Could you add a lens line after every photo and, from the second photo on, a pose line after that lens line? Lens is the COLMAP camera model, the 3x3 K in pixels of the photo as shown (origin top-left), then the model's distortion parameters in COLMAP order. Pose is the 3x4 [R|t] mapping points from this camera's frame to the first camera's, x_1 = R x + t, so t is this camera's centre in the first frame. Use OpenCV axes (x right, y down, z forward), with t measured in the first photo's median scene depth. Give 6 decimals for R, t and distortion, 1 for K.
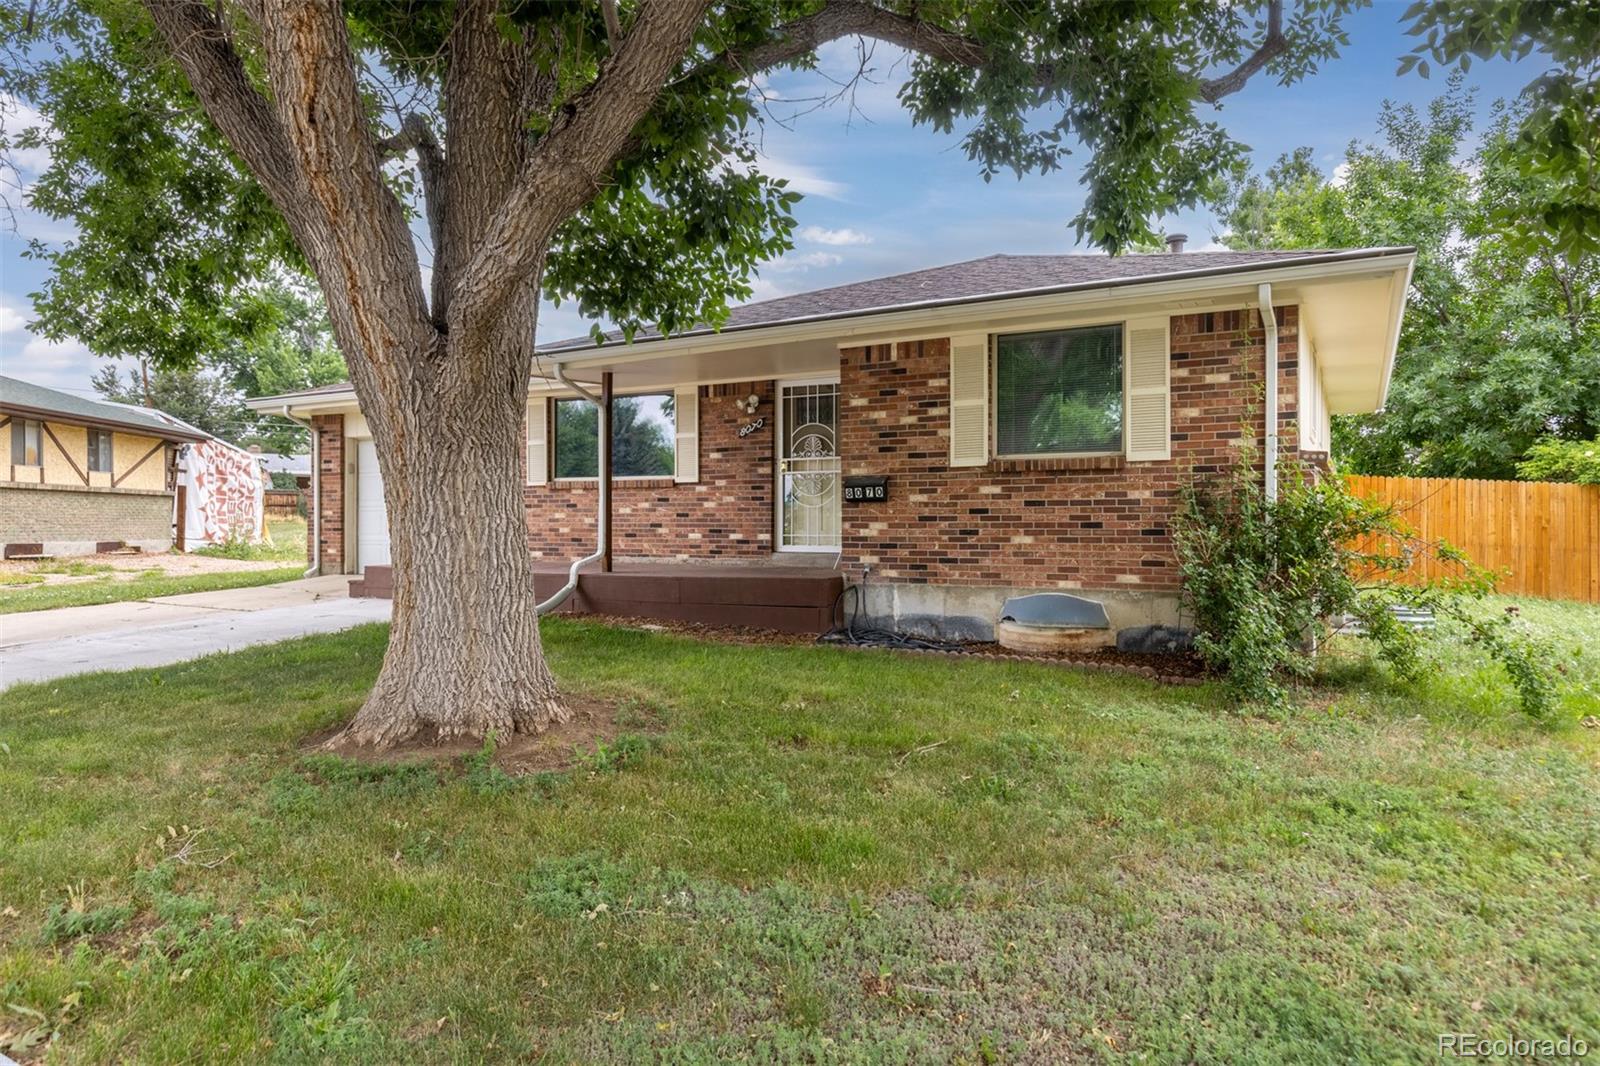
lens RADIAL K [[1045.6, 0, 800.0], [0, 1045.6, 533.0], [0, 0, 1]] dist [0.004248, 0.000256]
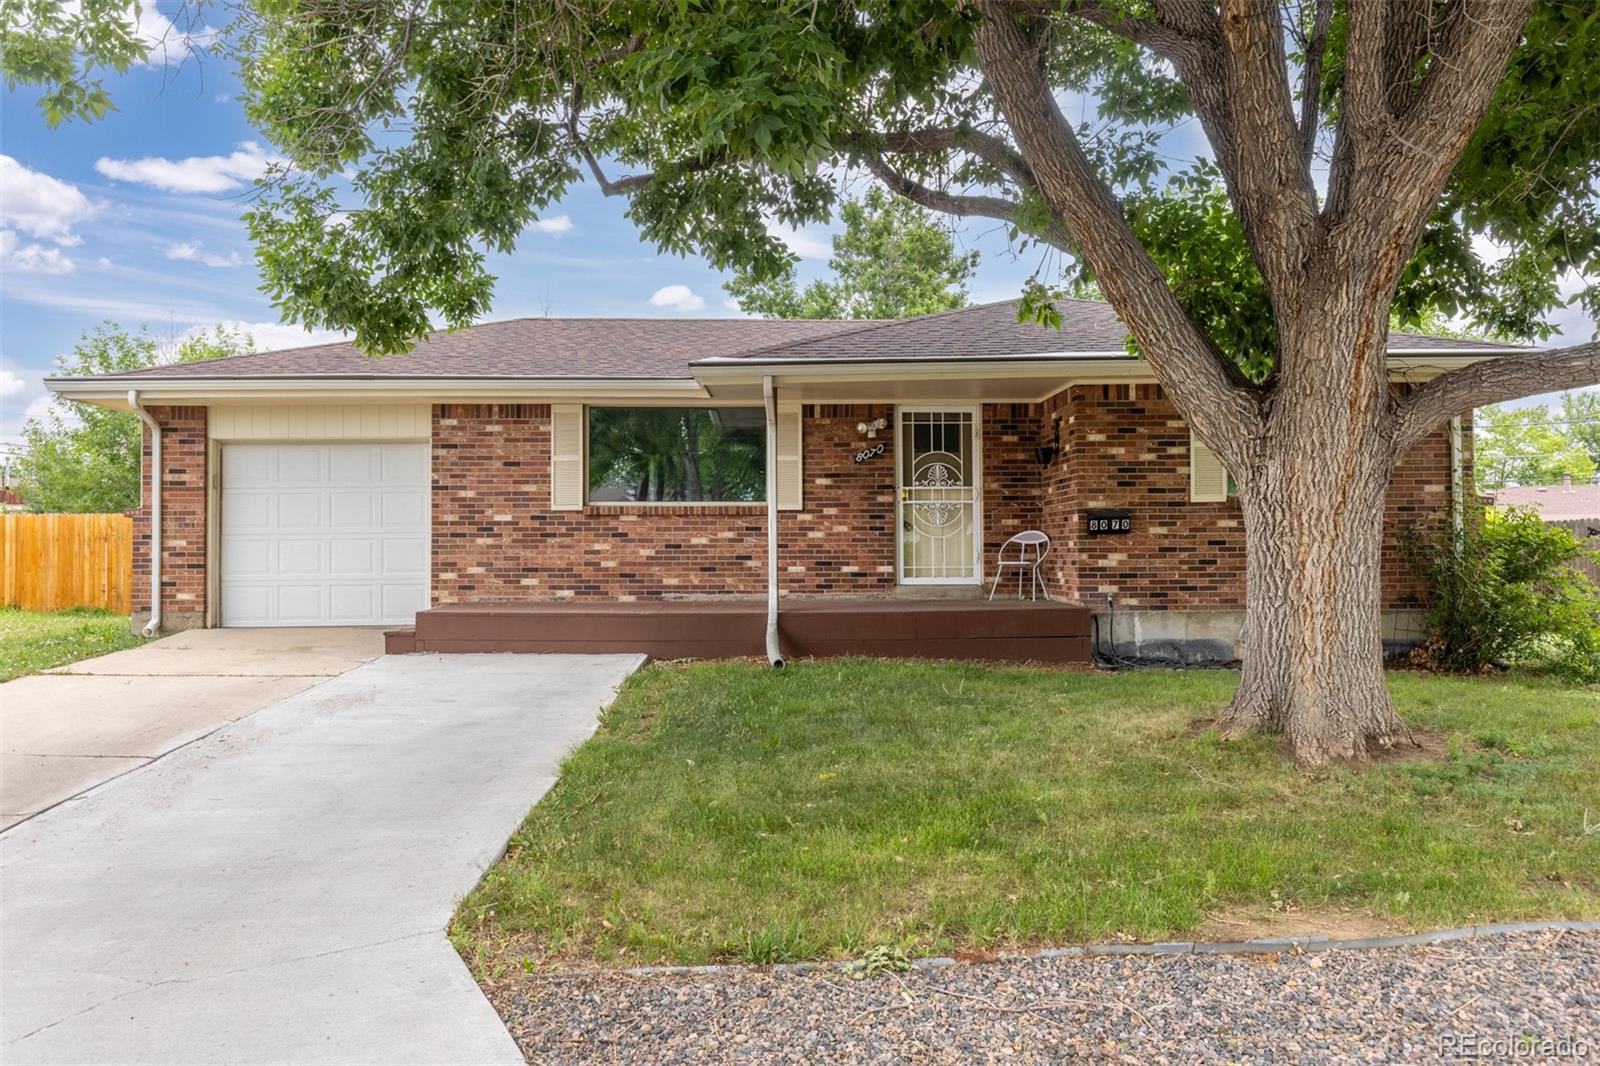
lens RADIAL K [[1243.2, 0, 800.0], [0, 1243.2, 533.0], [0, 0, 1]] dist [0.004519, 0.001495]
pose [[0.863230, 0.004646, 0.504789, -0.821447], [0.008573, 0.999679, -0.023861, -0.003449], [-0.504738, 0.024925, 0.862913, 0.085416]]
